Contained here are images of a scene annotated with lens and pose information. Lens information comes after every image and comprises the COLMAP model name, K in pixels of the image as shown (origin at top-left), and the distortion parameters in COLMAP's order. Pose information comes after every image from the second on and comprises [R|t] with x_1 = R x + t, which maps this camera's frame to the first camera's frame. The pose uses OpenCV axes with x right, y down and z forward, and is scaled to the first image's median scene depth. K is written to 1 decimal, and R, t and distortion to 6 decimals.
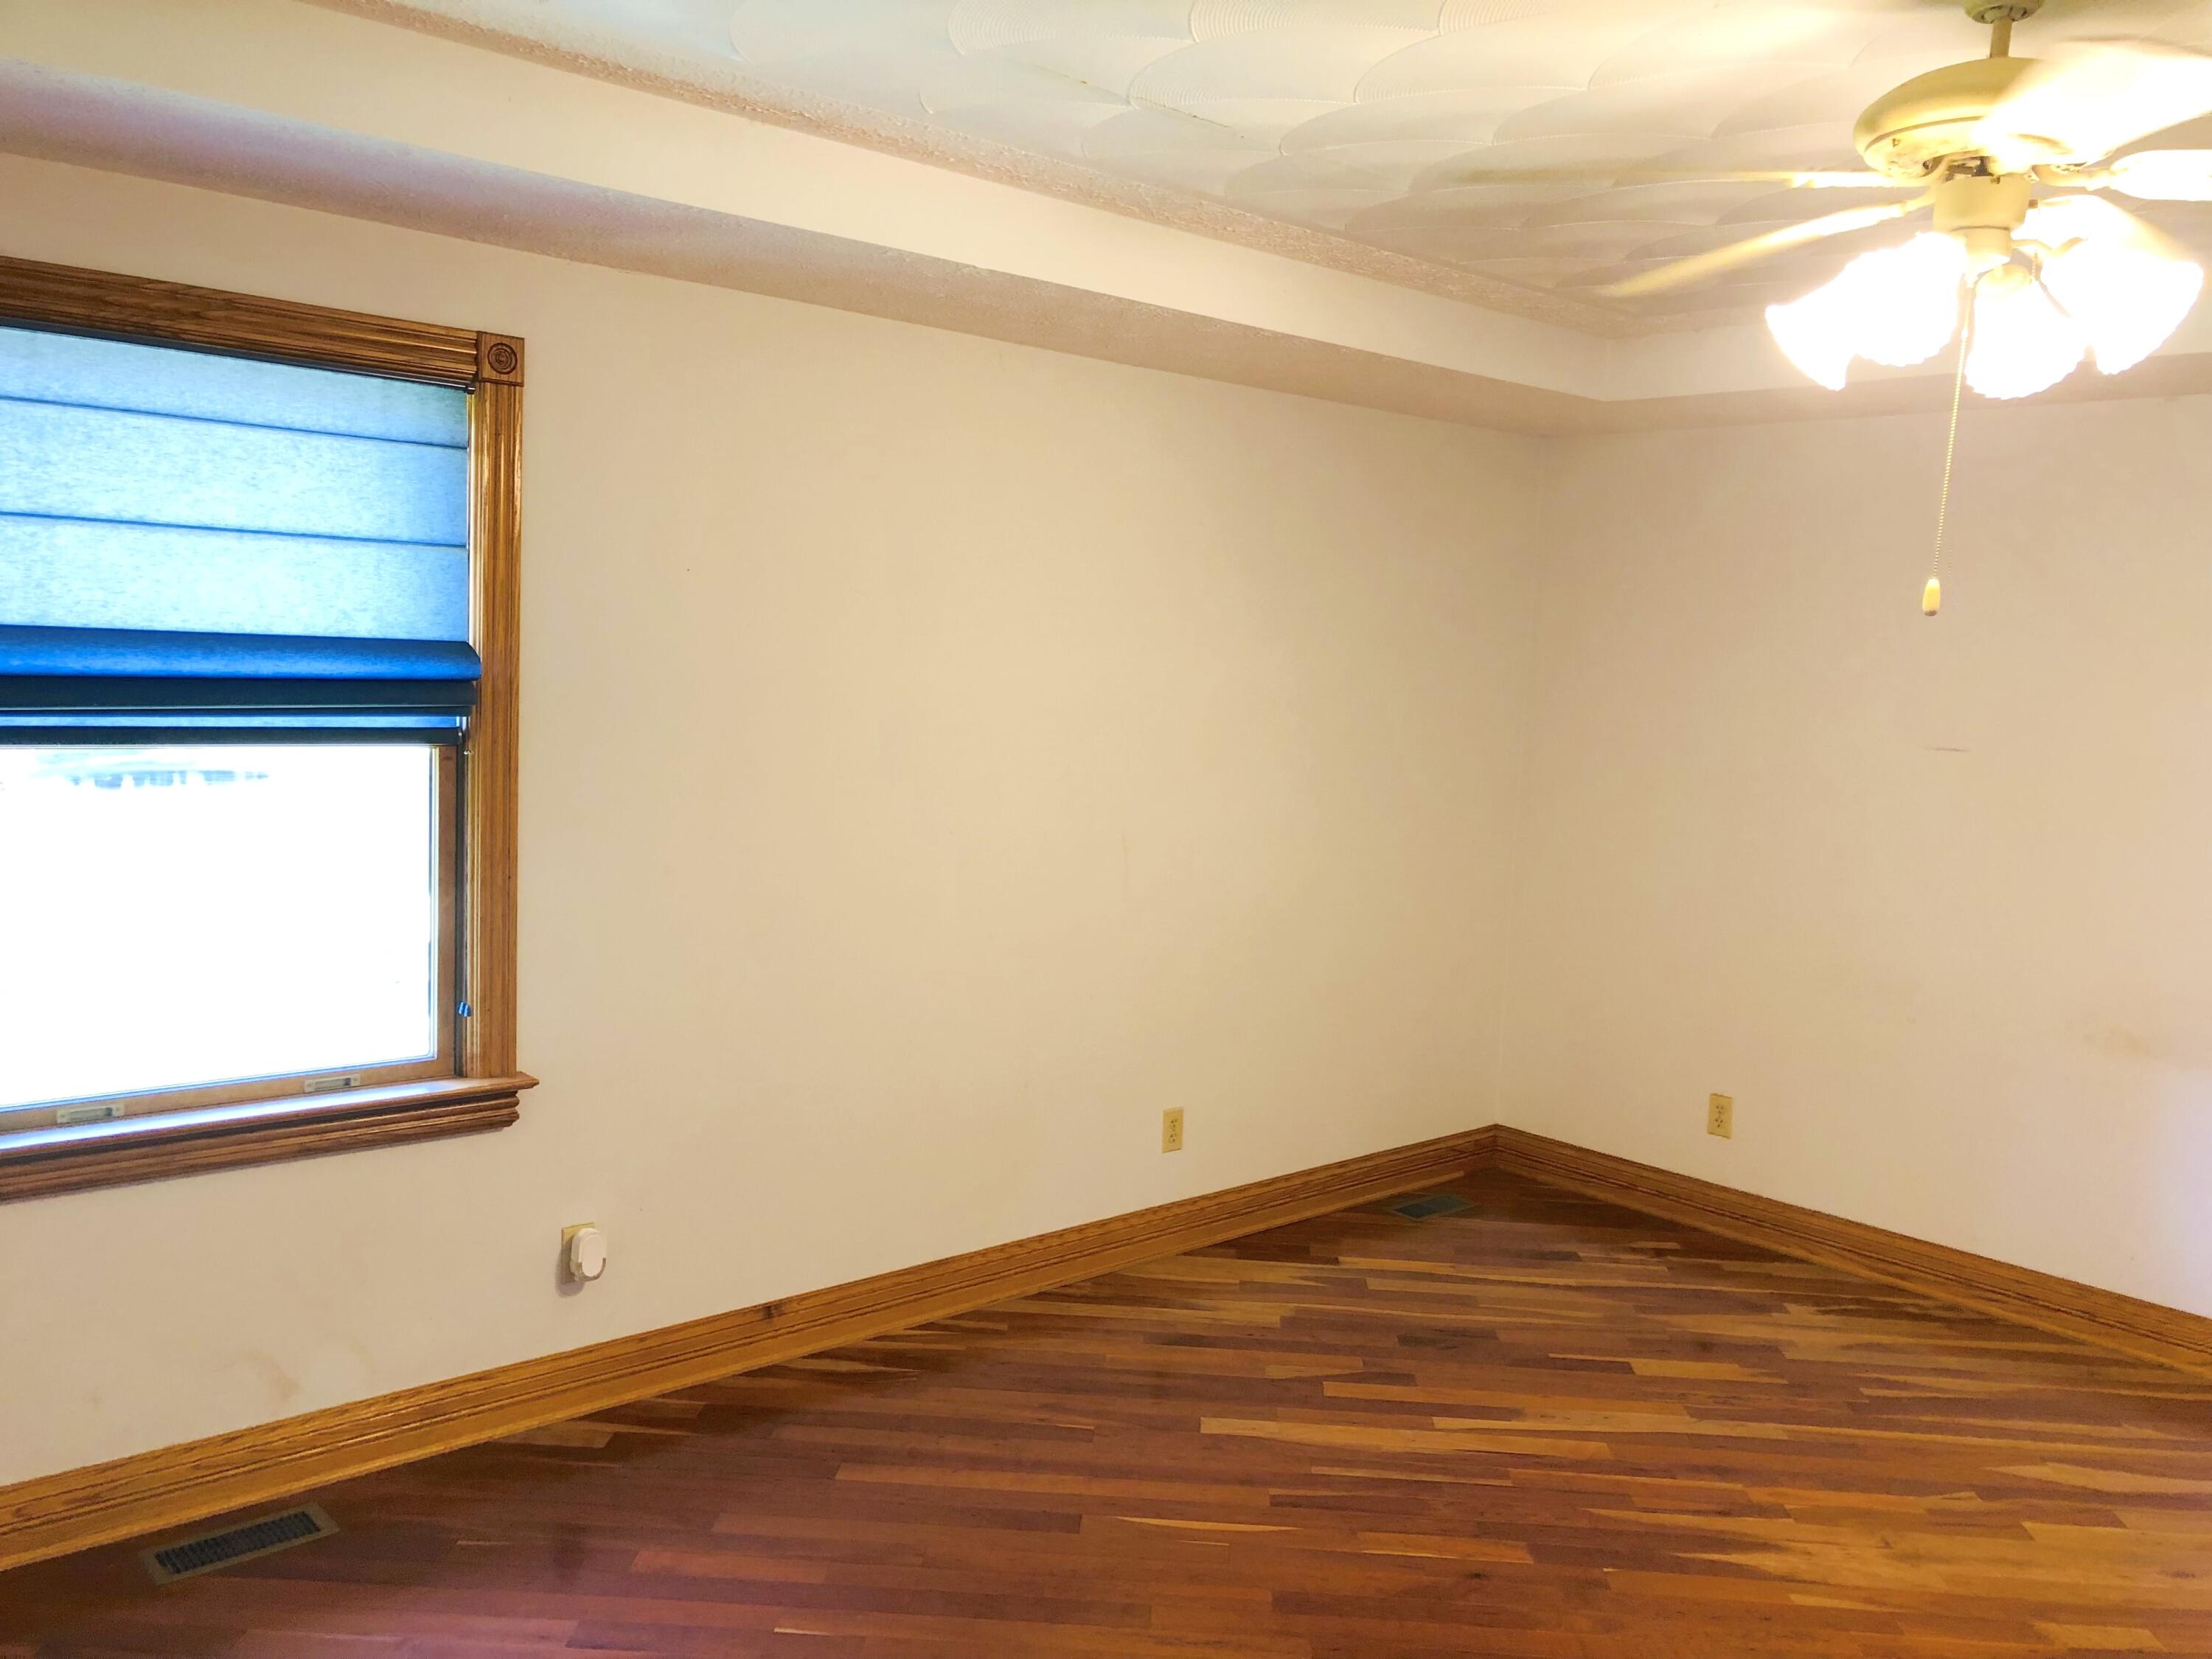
lens RADIAL K [[1796.3, 0, 1146.5], [0, 1796.3, 829.7], [0, 0, 1]] dist [0.007920, 0.007950]
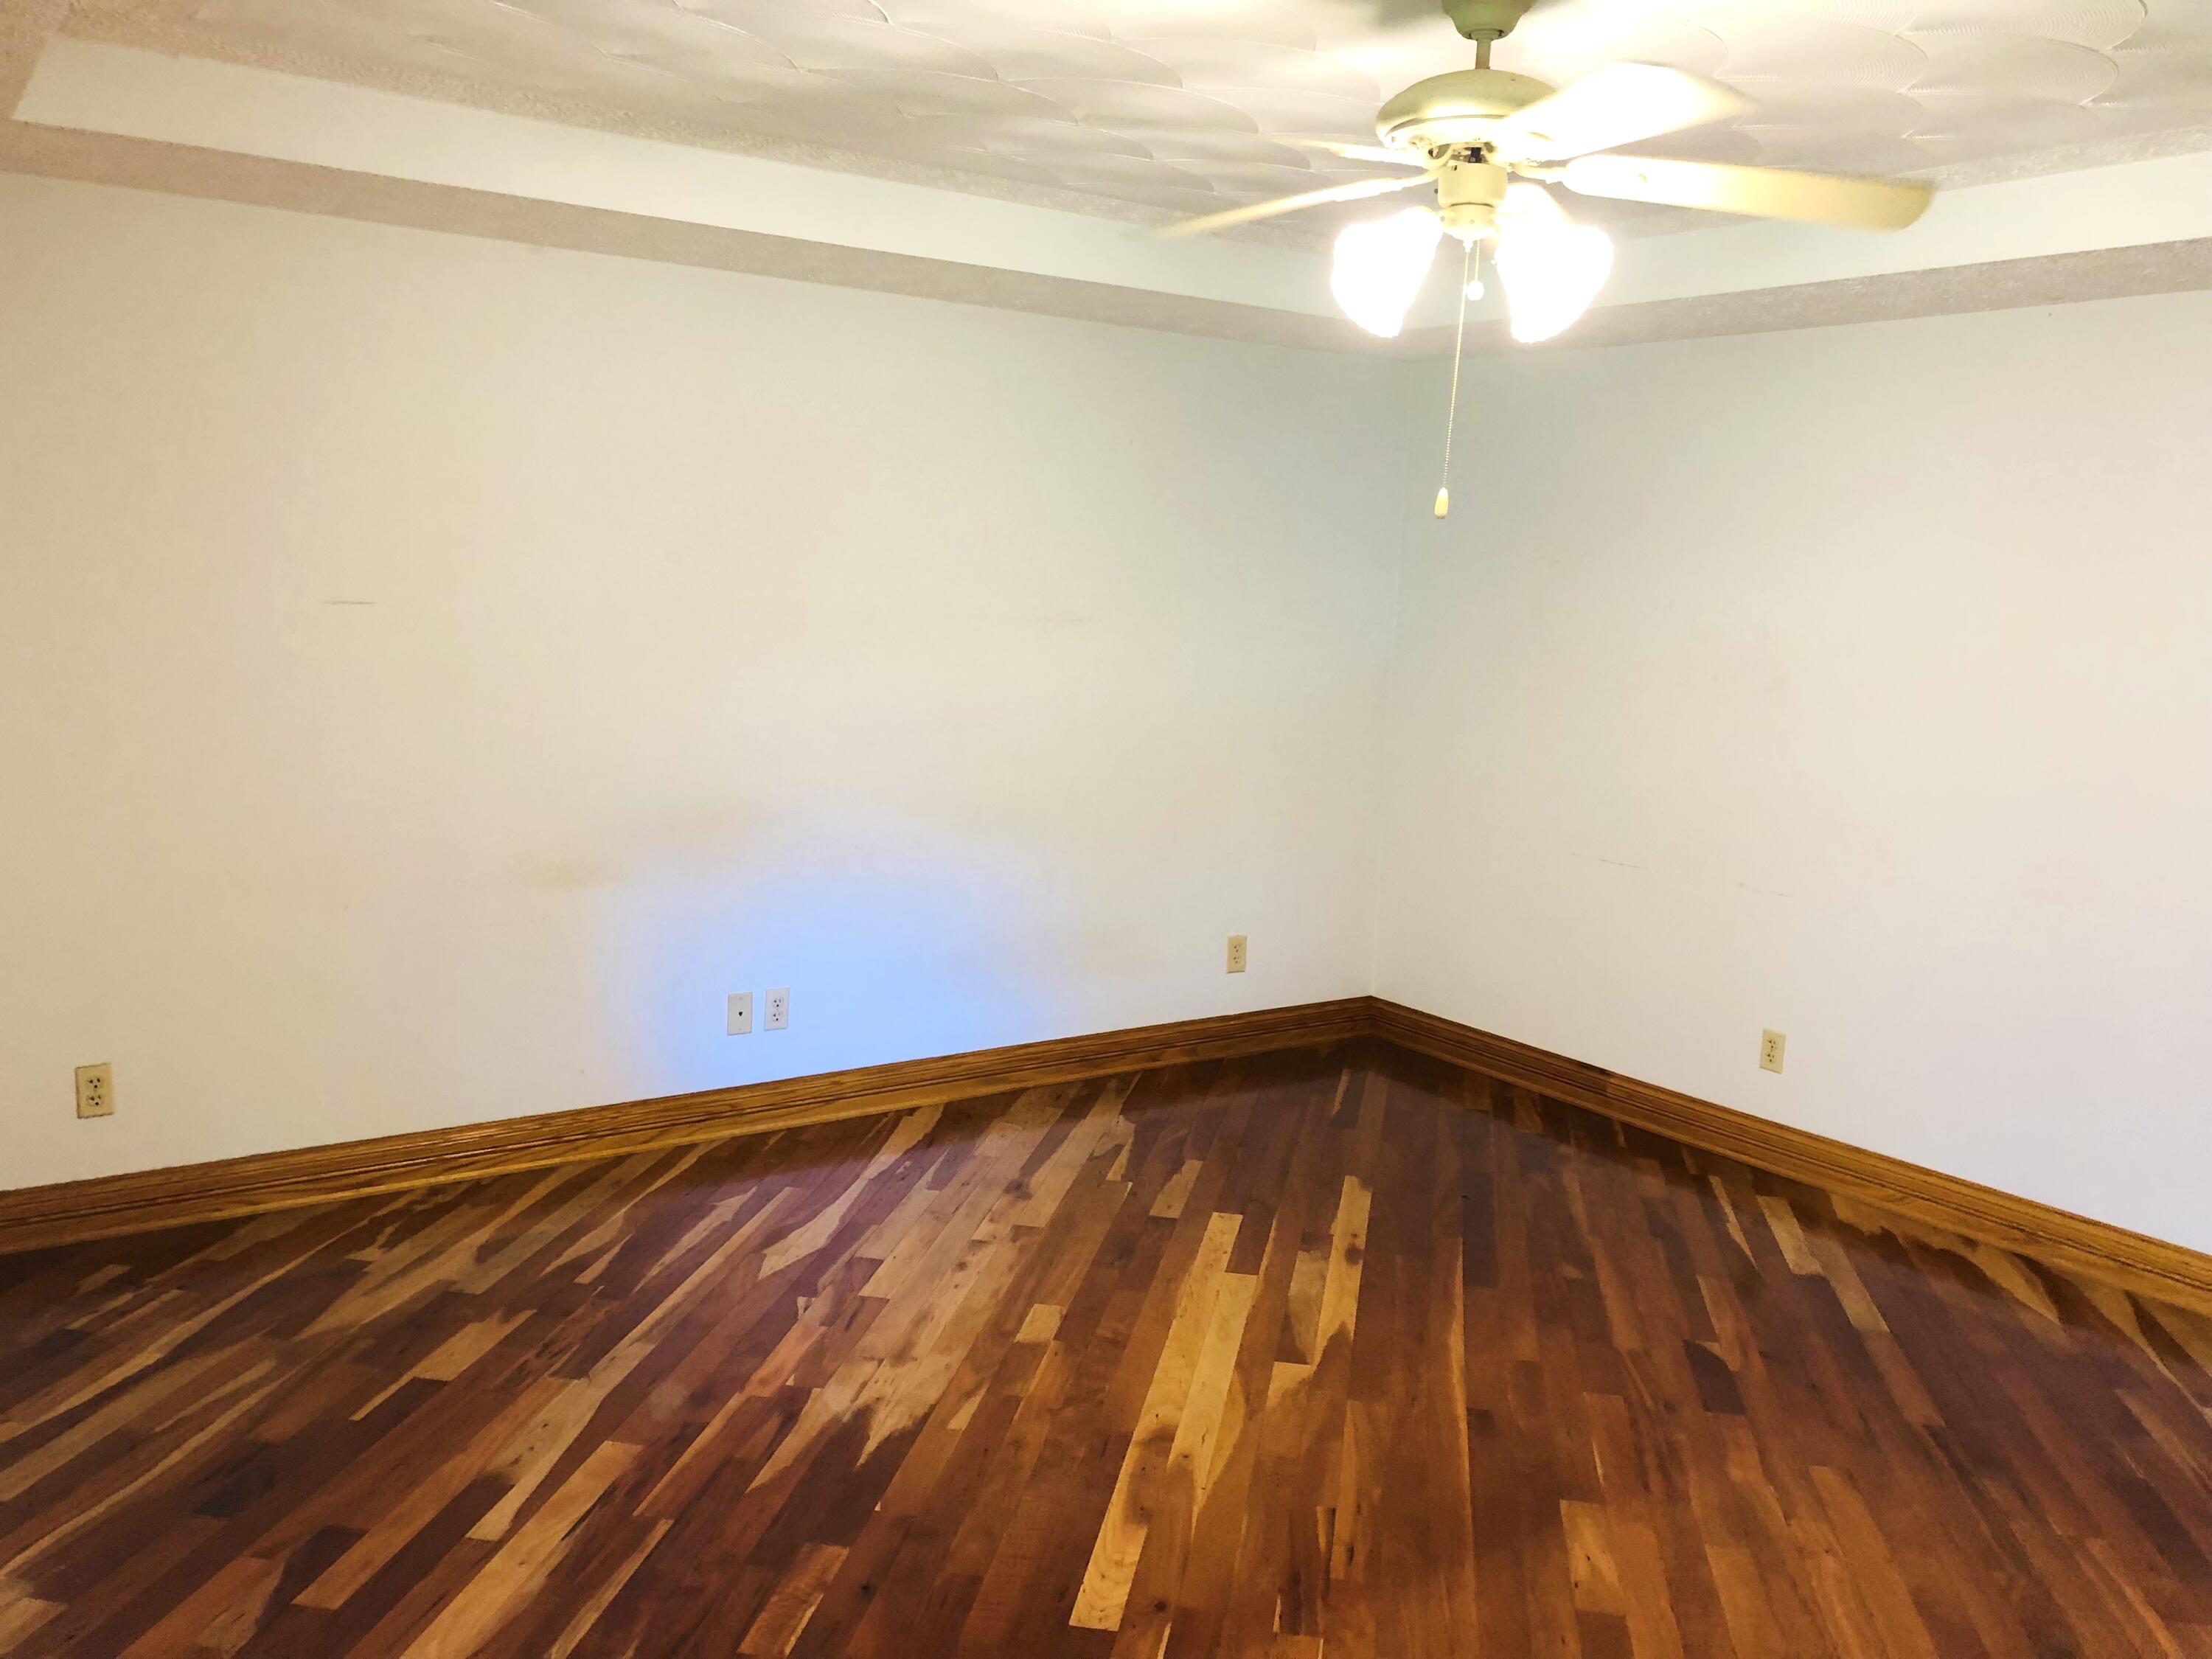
lens RADIAL K [[1796.3, 0, 1146.5], [0, 1796.3, 829.7], [0, 0, 1]] dist [0.007920, 0.007950]
pose [[0.135369, -0.185978, 0.973184, -0.464014], [0.066398, 0.981720, 0.178373, -0.079167], [-0.988568, 0.040471, 0.145243, 0.564995]]
